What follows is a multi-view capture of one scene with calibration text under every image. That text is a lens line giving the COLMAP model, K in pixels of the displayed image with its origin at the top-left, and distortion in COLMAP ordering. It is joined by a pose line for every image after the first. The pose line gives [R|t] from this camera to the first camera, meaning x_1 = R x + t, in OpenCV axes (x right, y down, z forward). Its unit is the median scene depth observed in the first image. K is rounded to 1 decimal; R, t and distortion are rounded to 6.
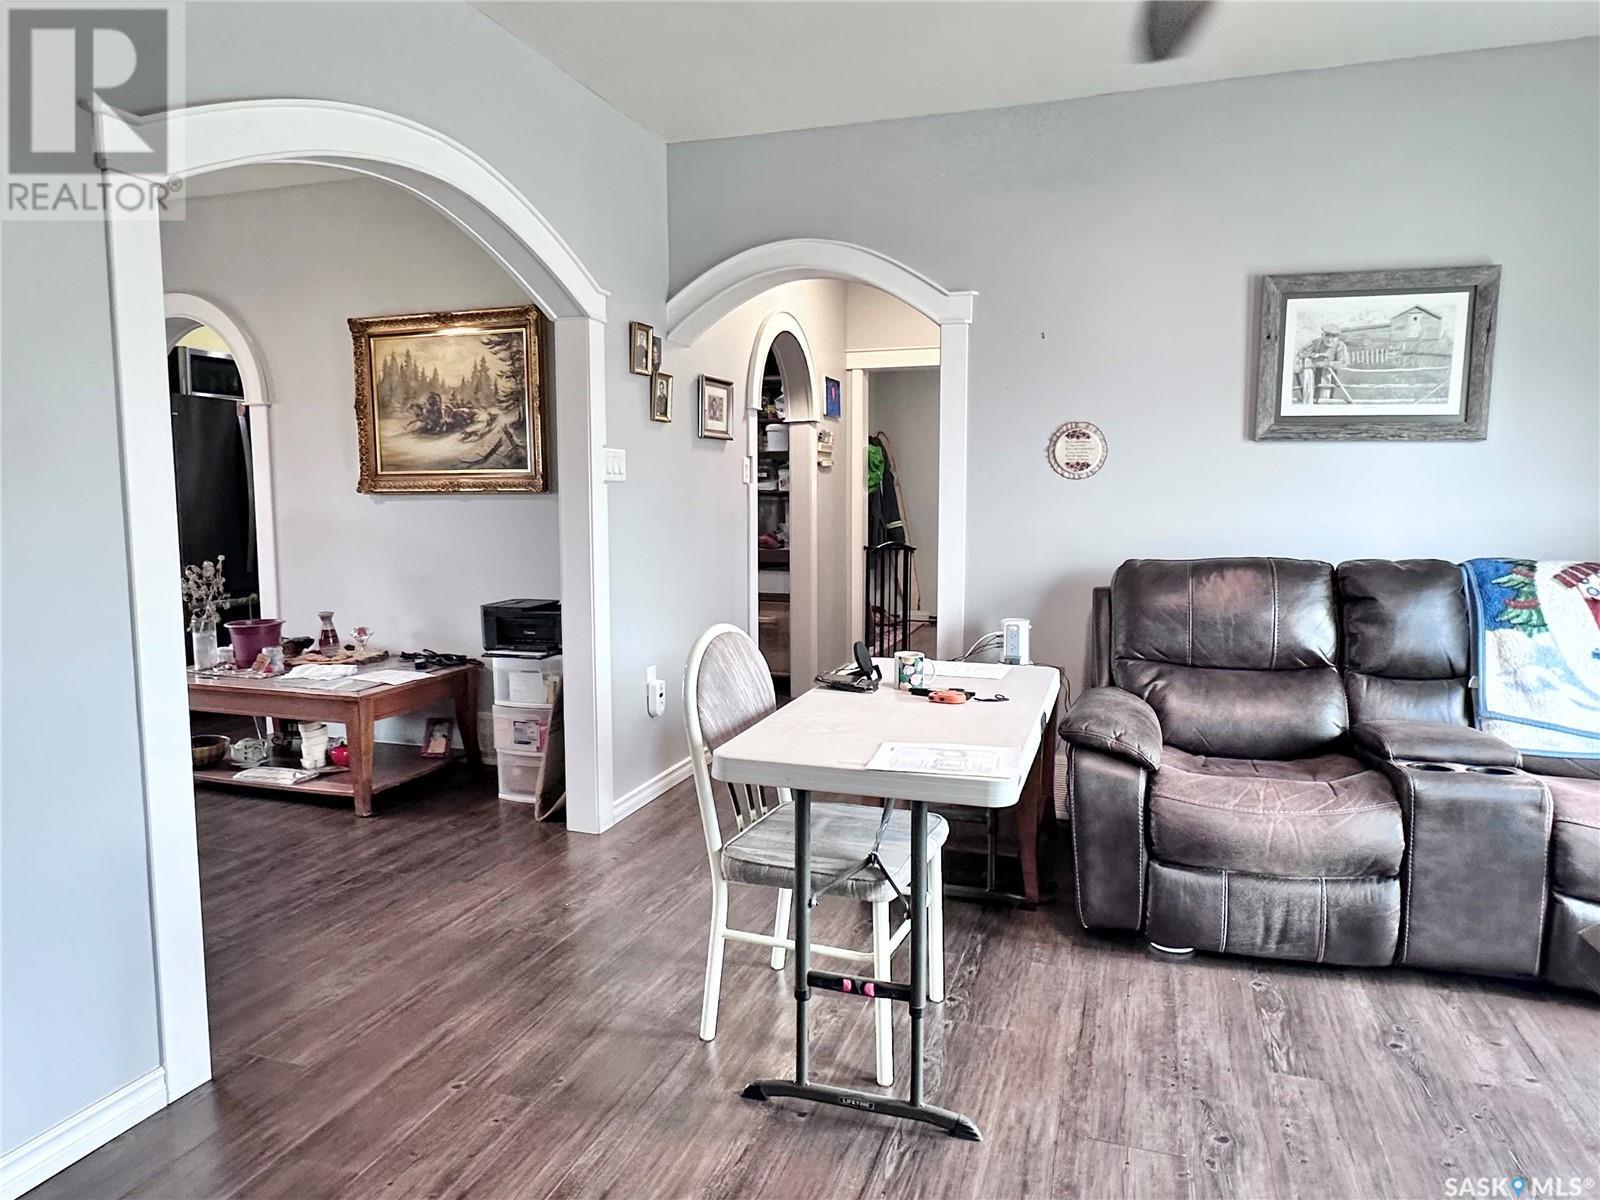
lens RADIAL K [[1033.9, 0, 817.0], [0, 1033.9, 584.0], [0, 0, 1]] dist [0.002005, -0.004419]
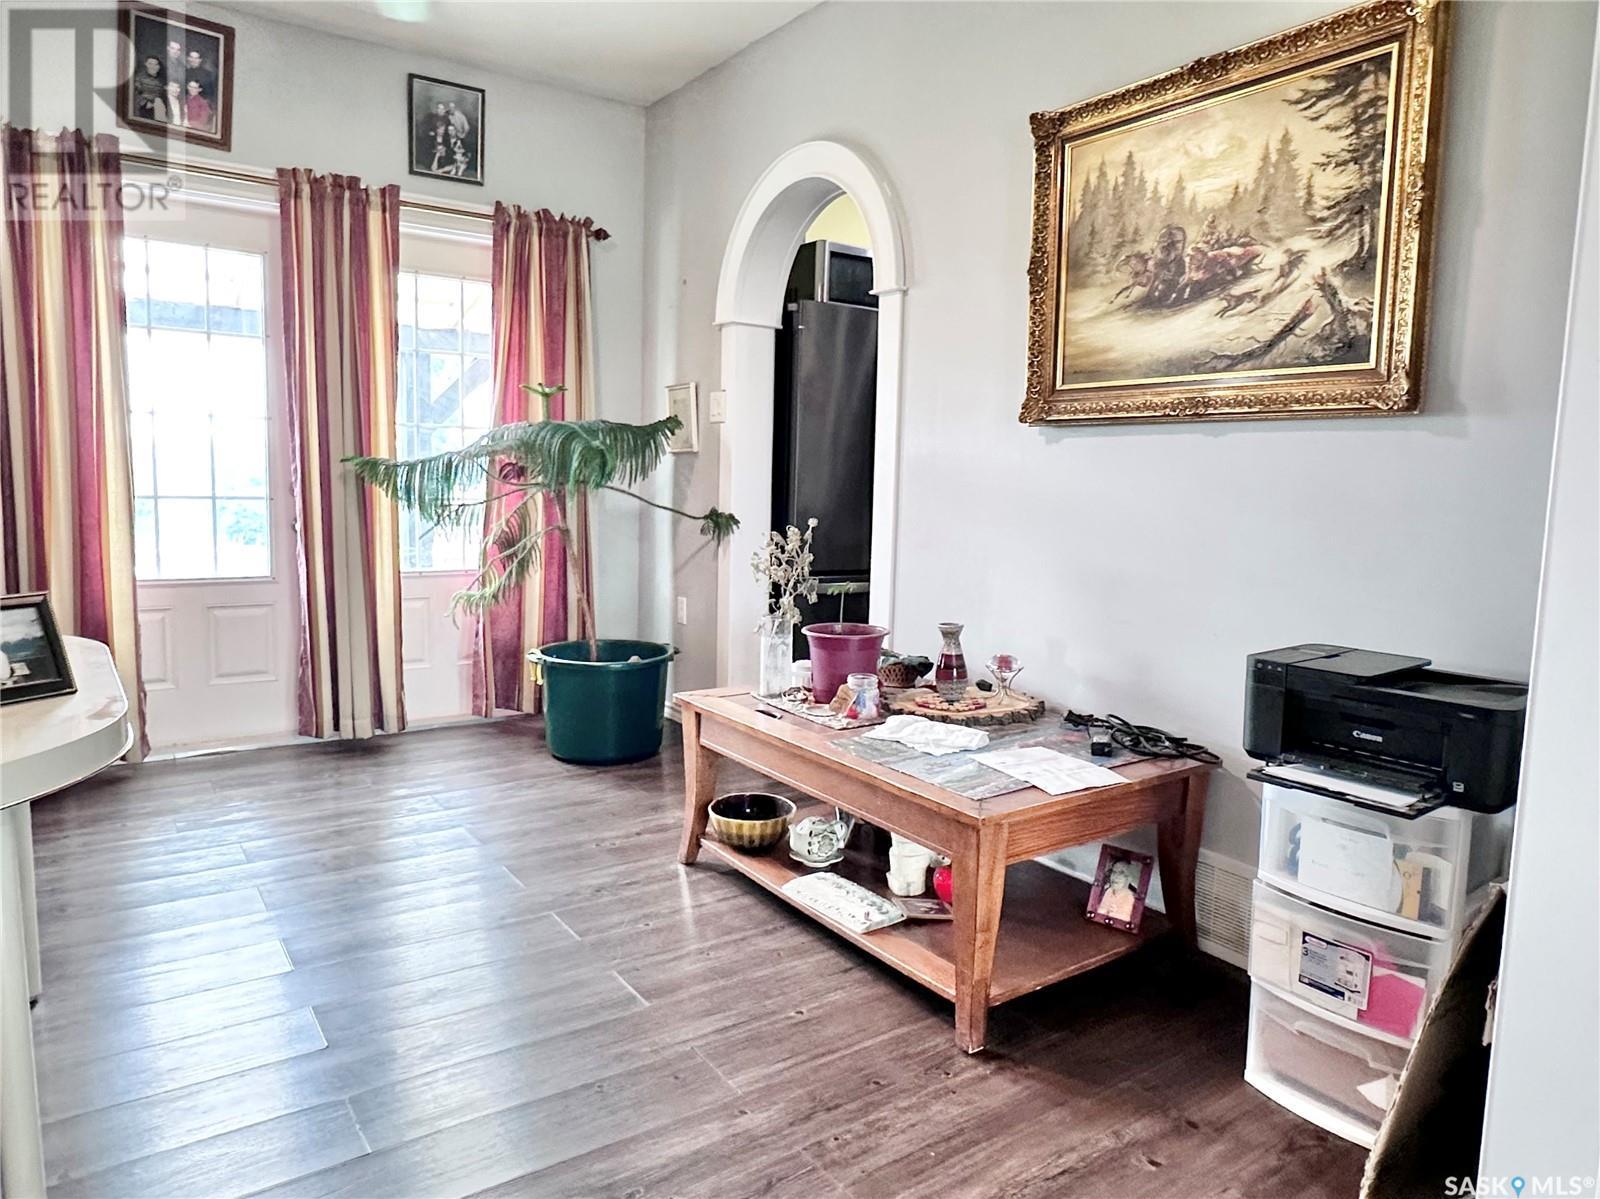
lens RADIAL K [[1033.9, 0, 811.6], [0, 1033.9, 589.0], [0, 0, 1]] dist [0.002005, -0.004419]
pose [[0.810546, 0.088549, -0.578943, -0.203329], [-0.080482, 0.995967, 0.039655, -0.009699], [0.580119, 0.014452, 0.814403, 0.481273]]
